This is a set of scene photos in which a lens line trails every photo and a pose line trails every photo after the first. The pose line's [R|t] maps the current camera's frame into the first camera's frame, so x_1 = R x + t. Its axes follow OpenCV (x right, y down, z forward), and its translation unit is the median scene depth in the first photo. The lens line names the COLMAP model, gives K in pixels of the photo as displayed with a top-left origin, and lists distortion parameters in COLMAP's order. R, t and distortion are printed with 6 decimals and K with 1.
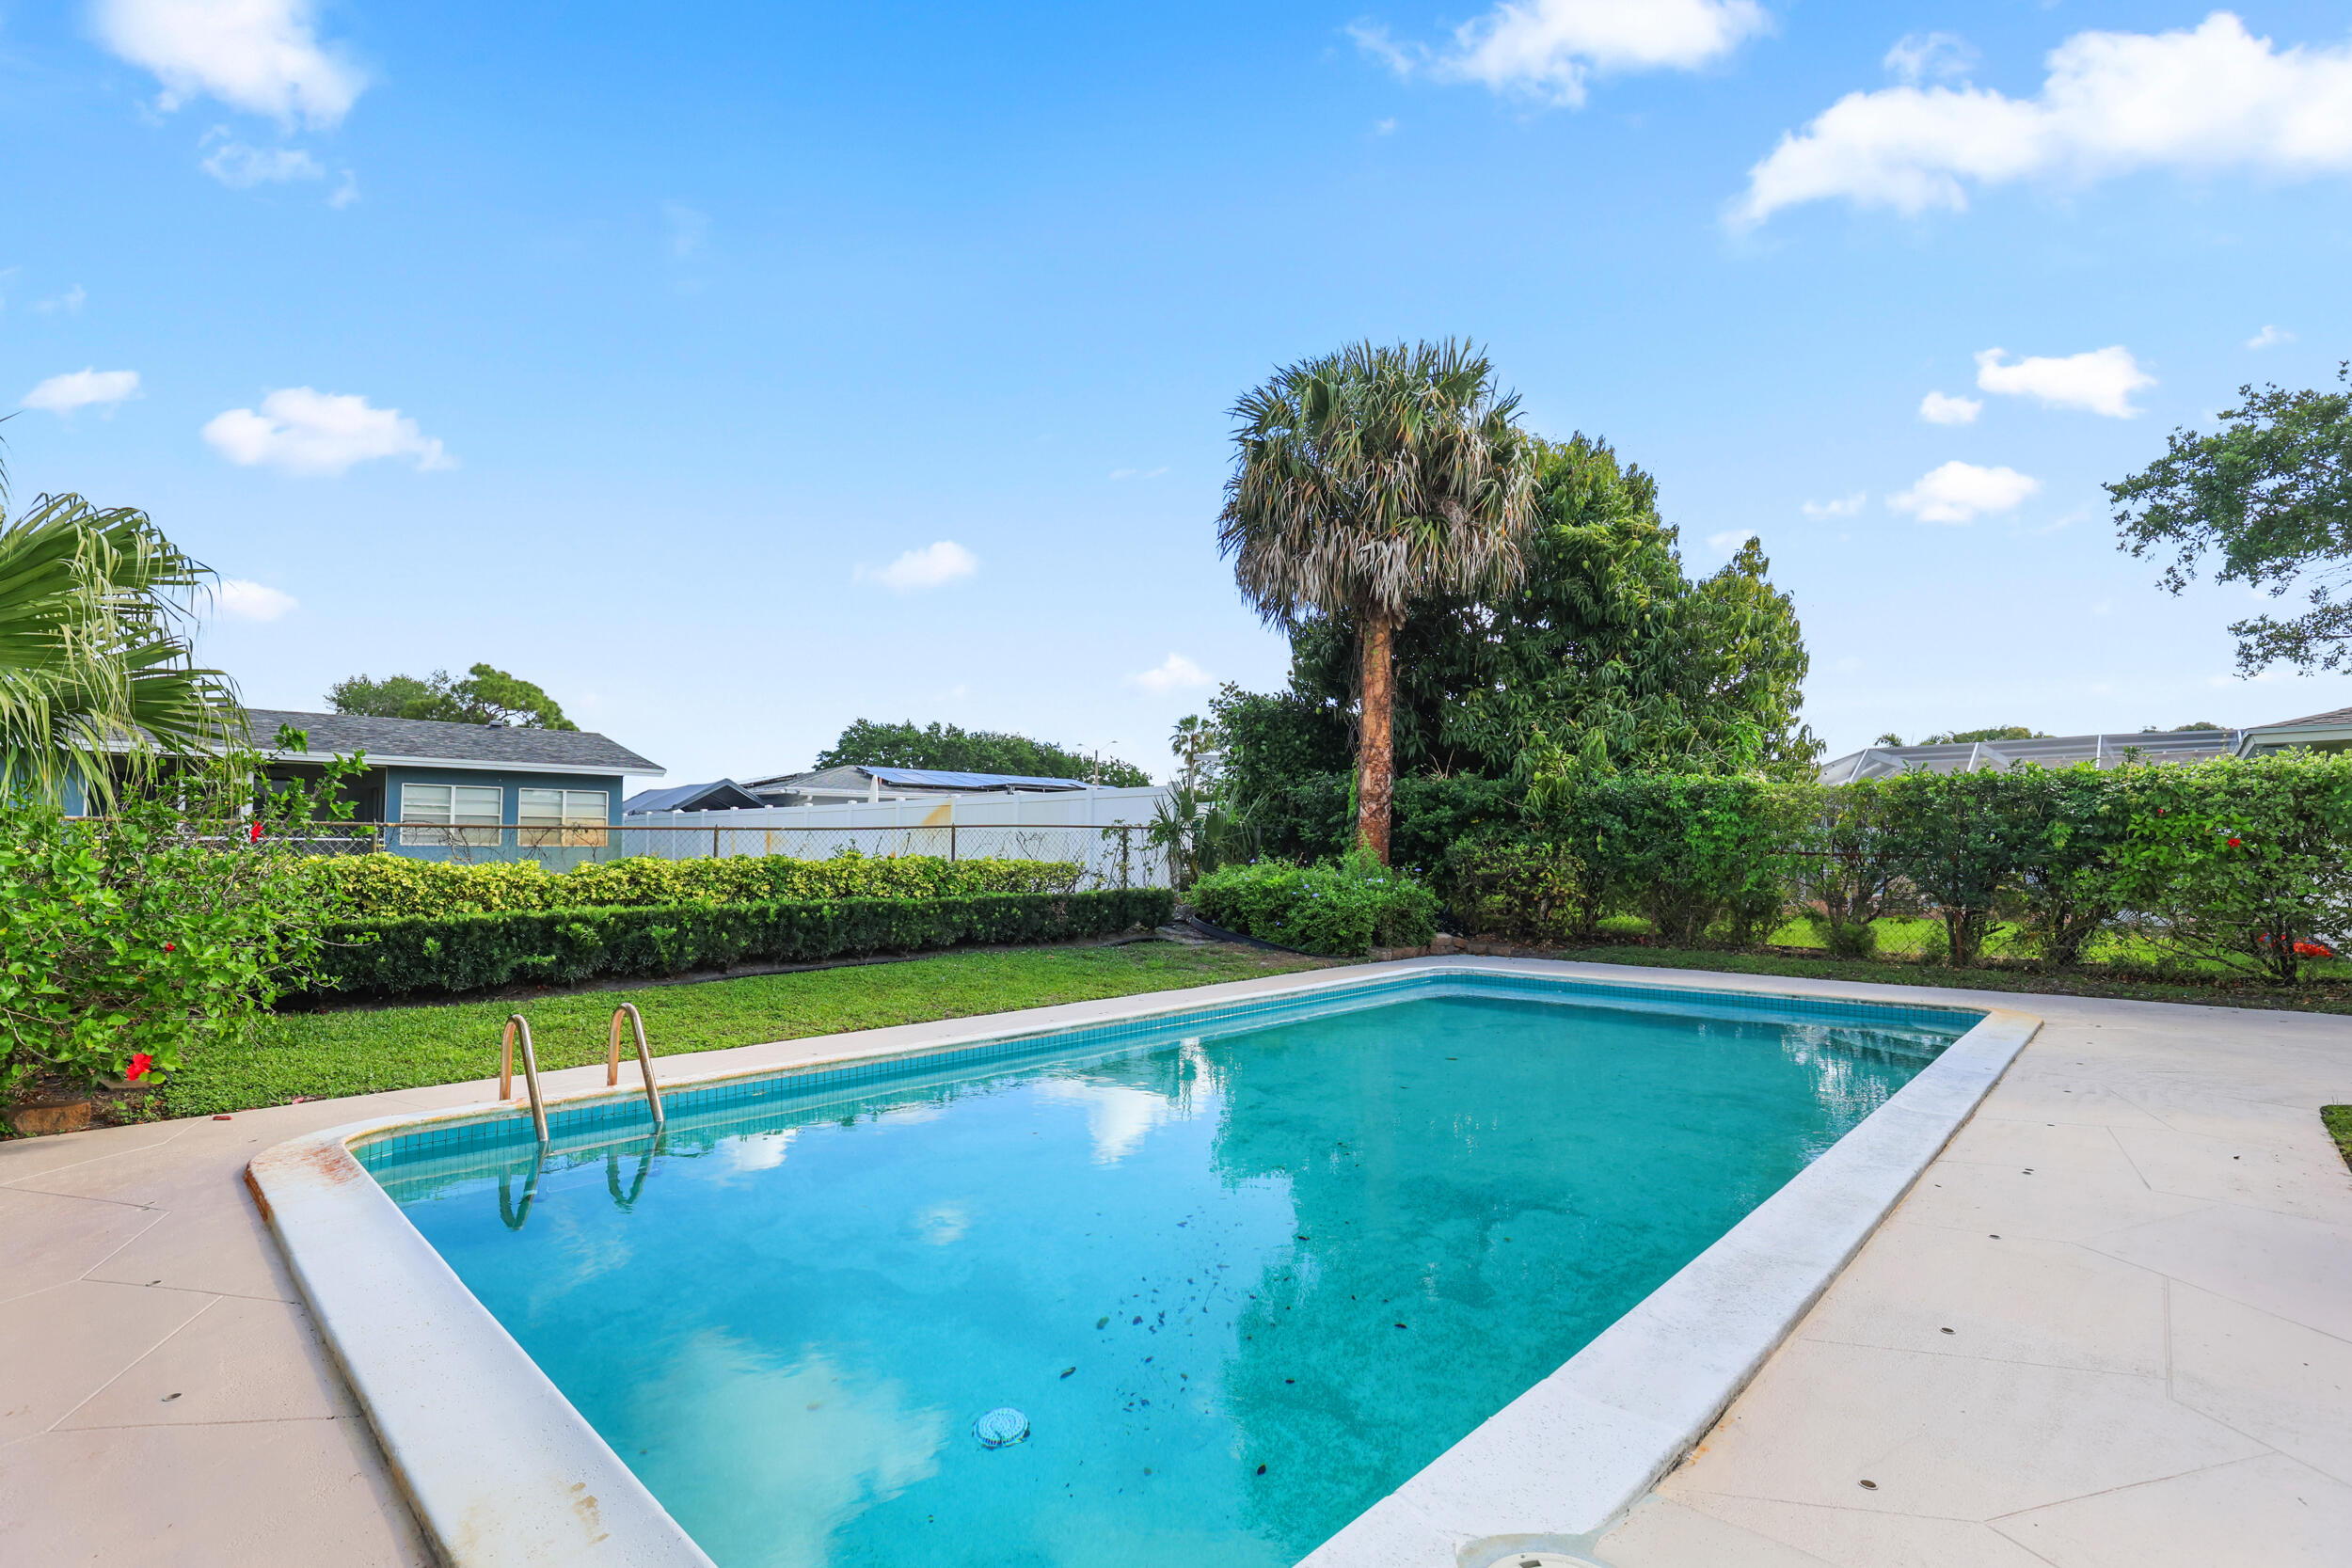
lens RADIAL K [[1077.3, 0, 1180.2], [0, 1077.3, 798.6], [0, 0, 1]] dist [-0.017079, 0.000326]
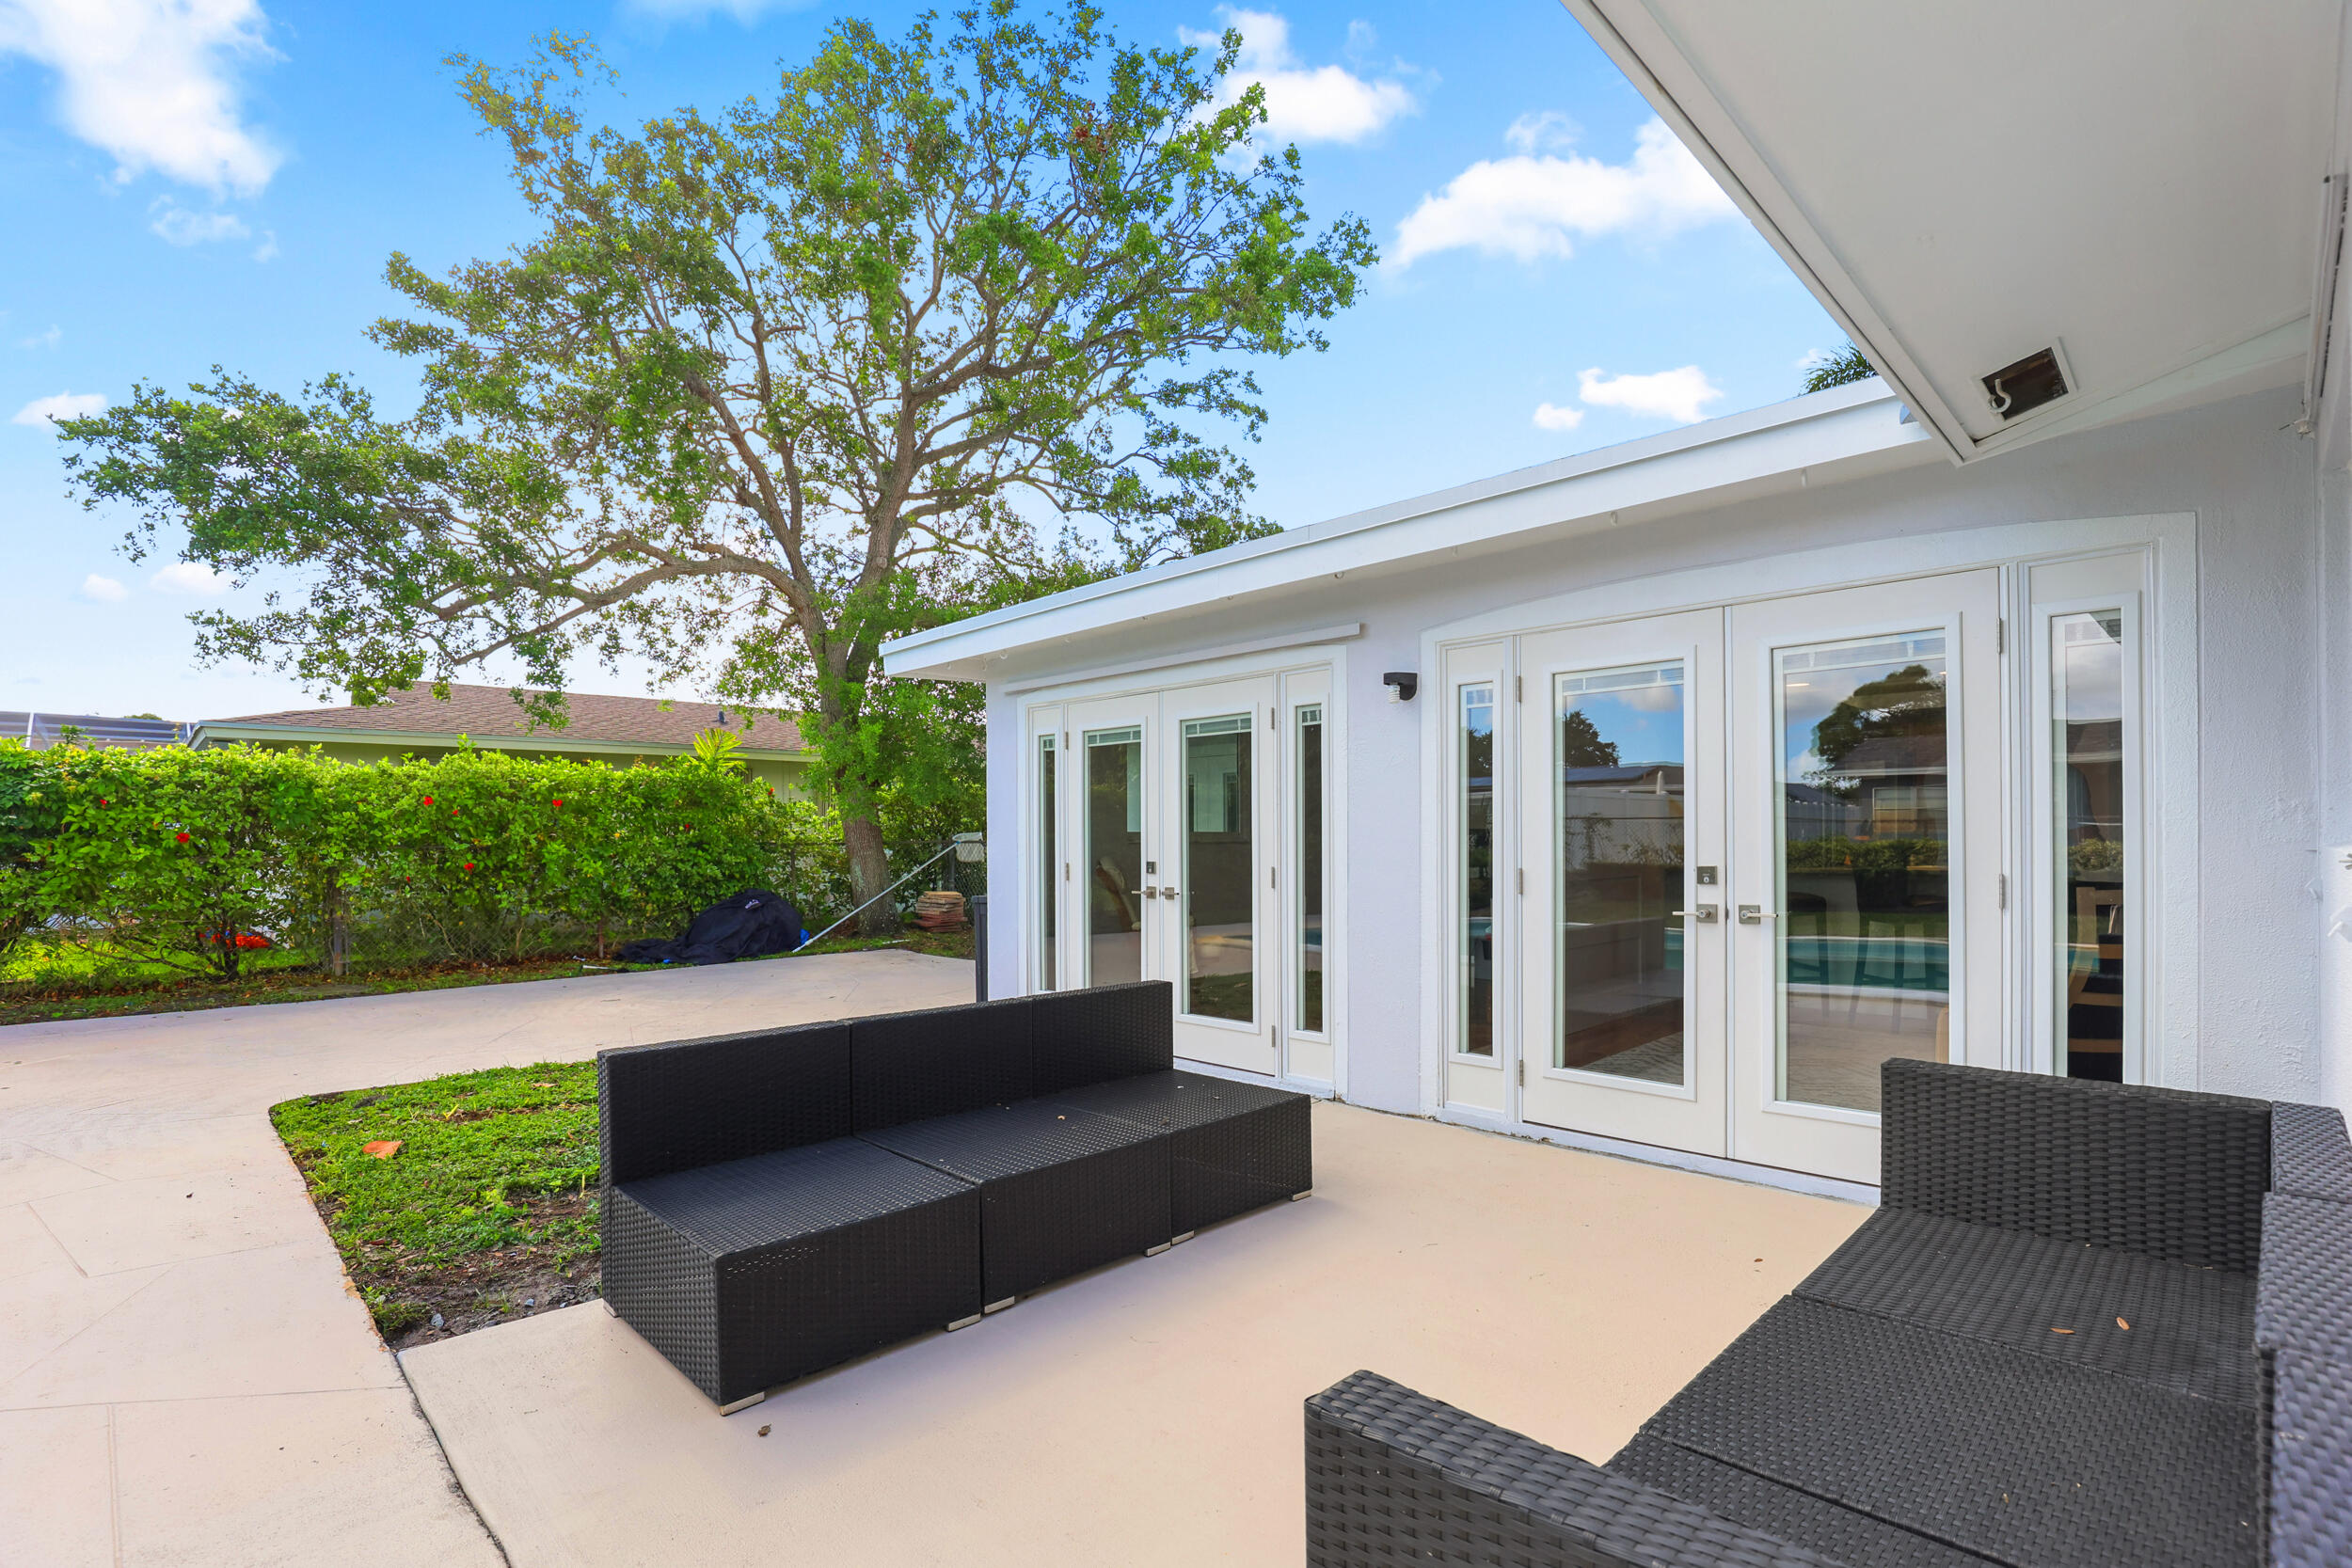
lens RADIAL K [[1106.1, 0, 1184.0], [0, 1106.1, 841.3], [0, 0, 1]] dist [-0.047342, 0.016283]
pose [[0.034077, -0.001955, 0.999417, 0.045651], [-0.042231, 0.999102, 0.003394, 0.002757], [-0.998527, -0.042322, 0.033964, 0.051902]]
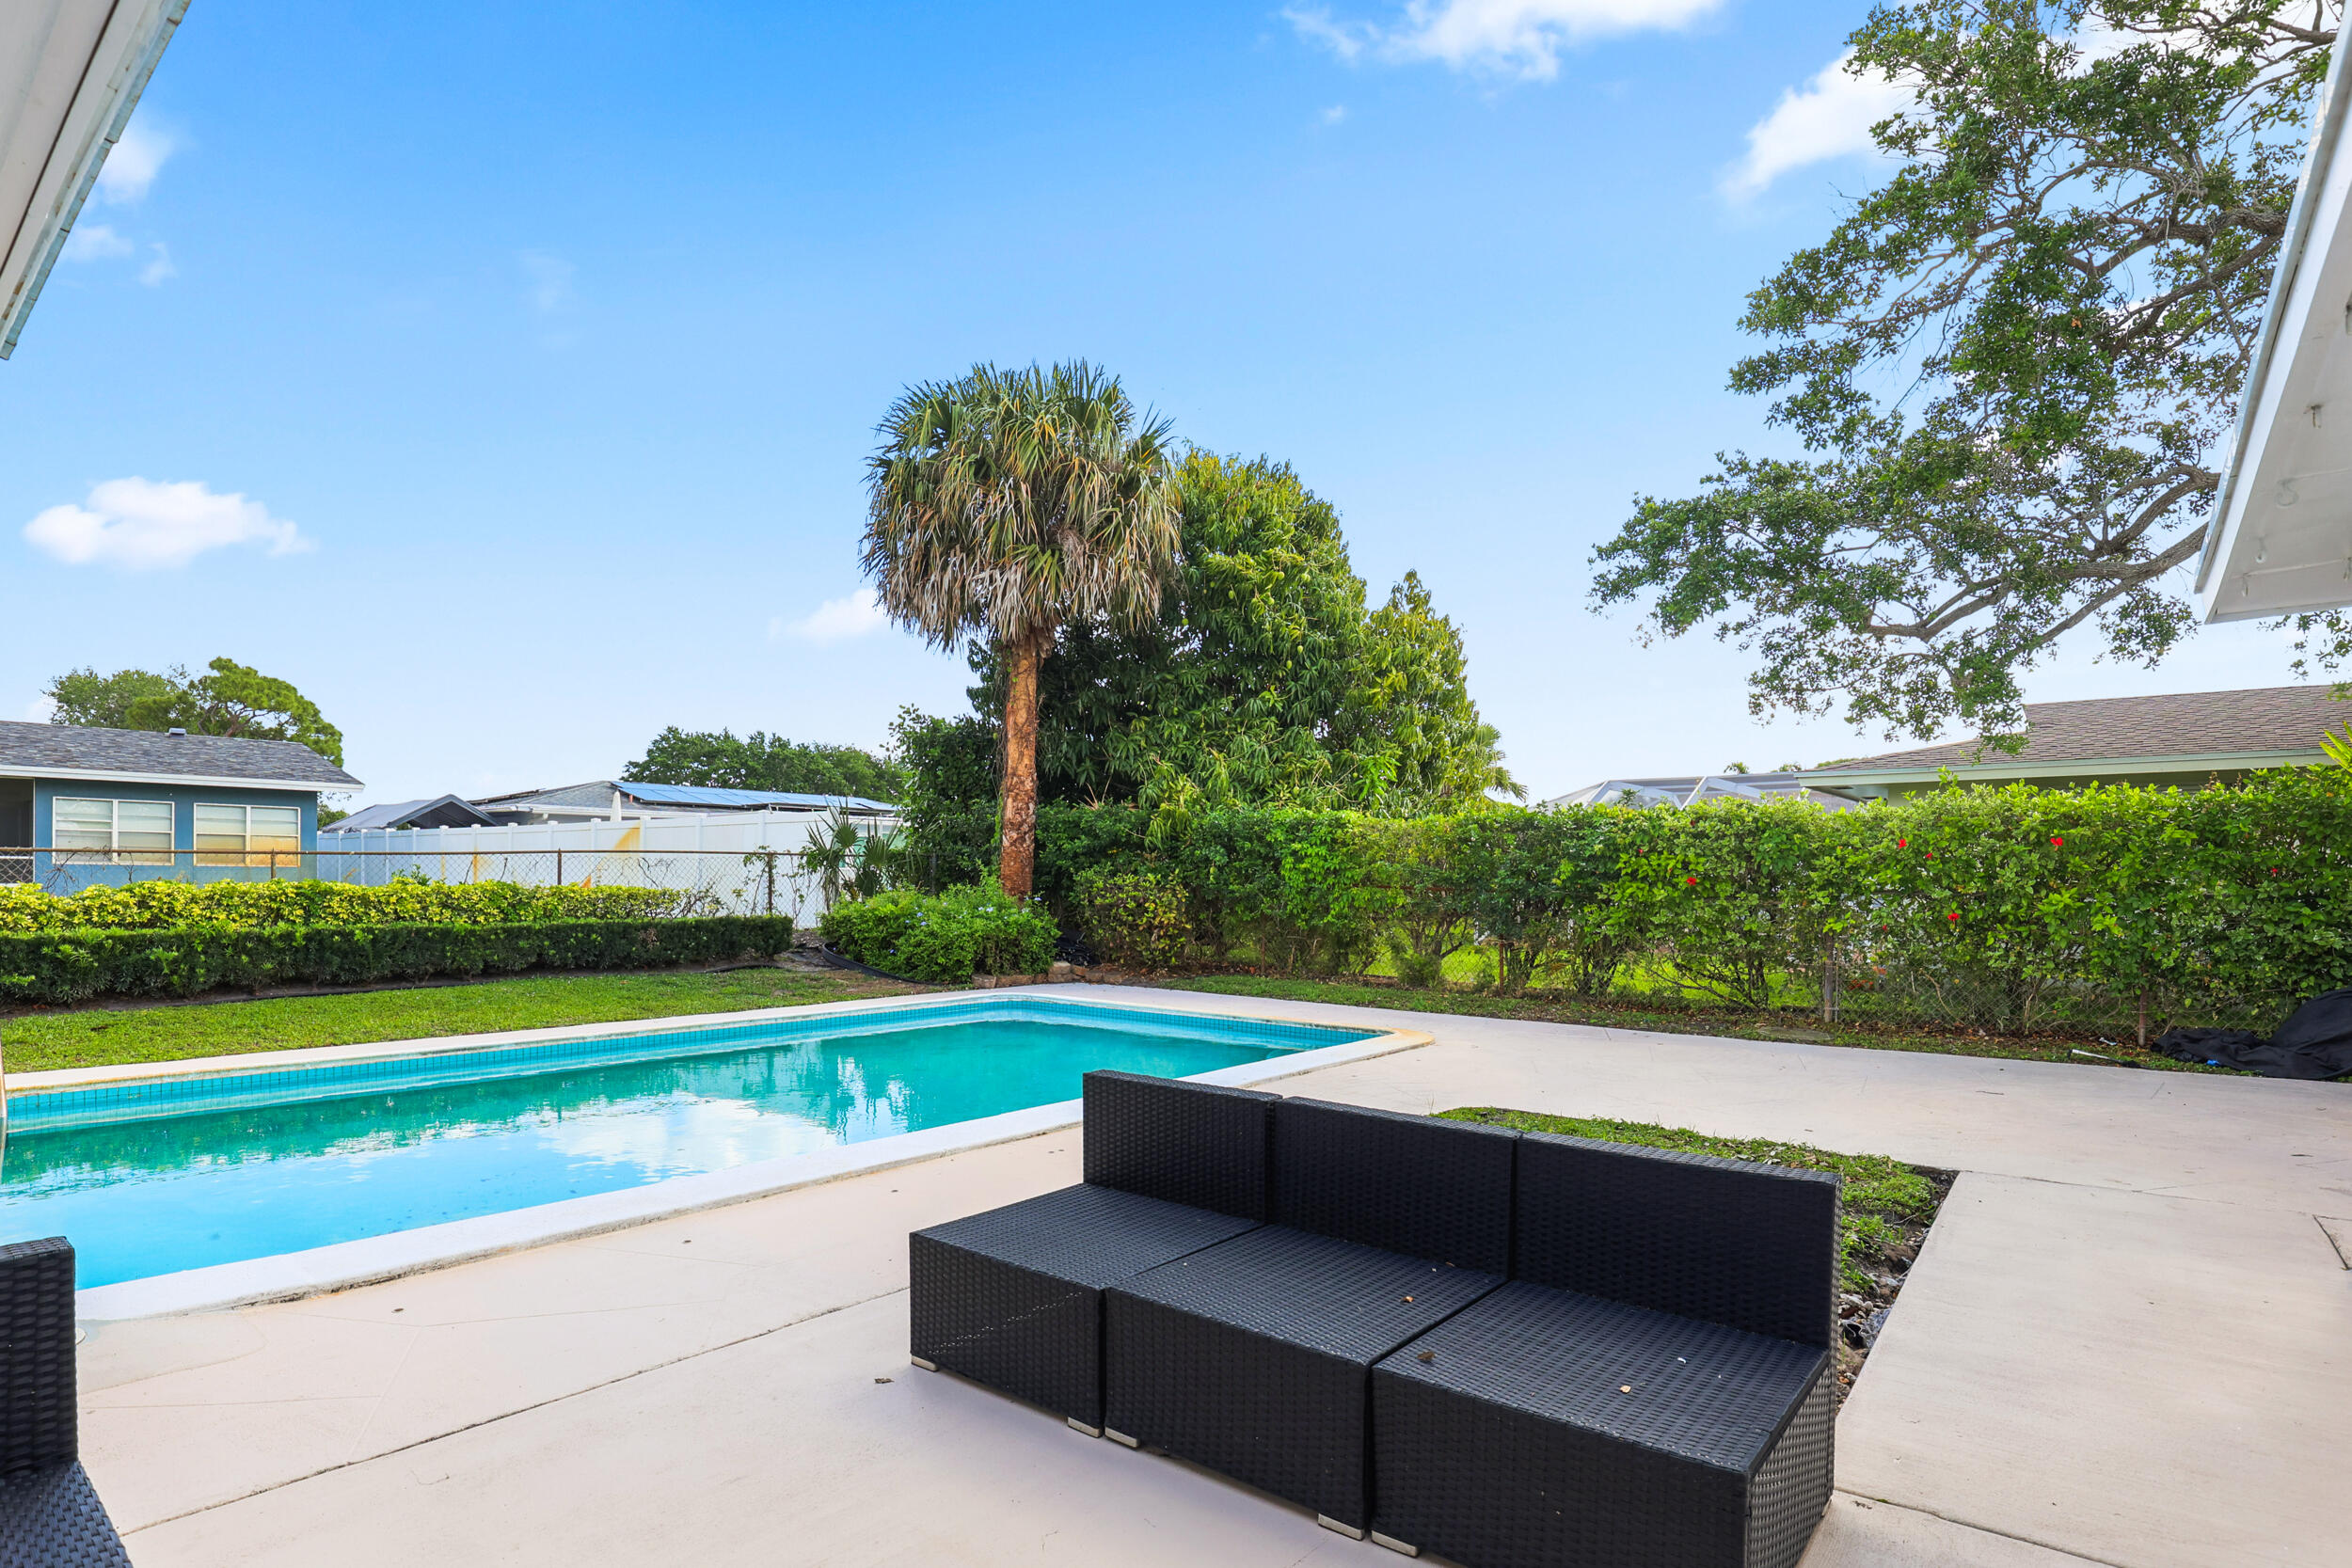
lens RADIAL K [[1200.7, 0, 1177.3], [0, 1200.7, 878.6], [0, 0, 1]] dist [-0.017947, -0.000426]
pose [[0.997857, 0.008595, 0.064871, 0.287718], [-0.011873, 0.998663, 0.050308, -0.011600], [-0.064352, -0.050970, 0.996625, -0.132864]]
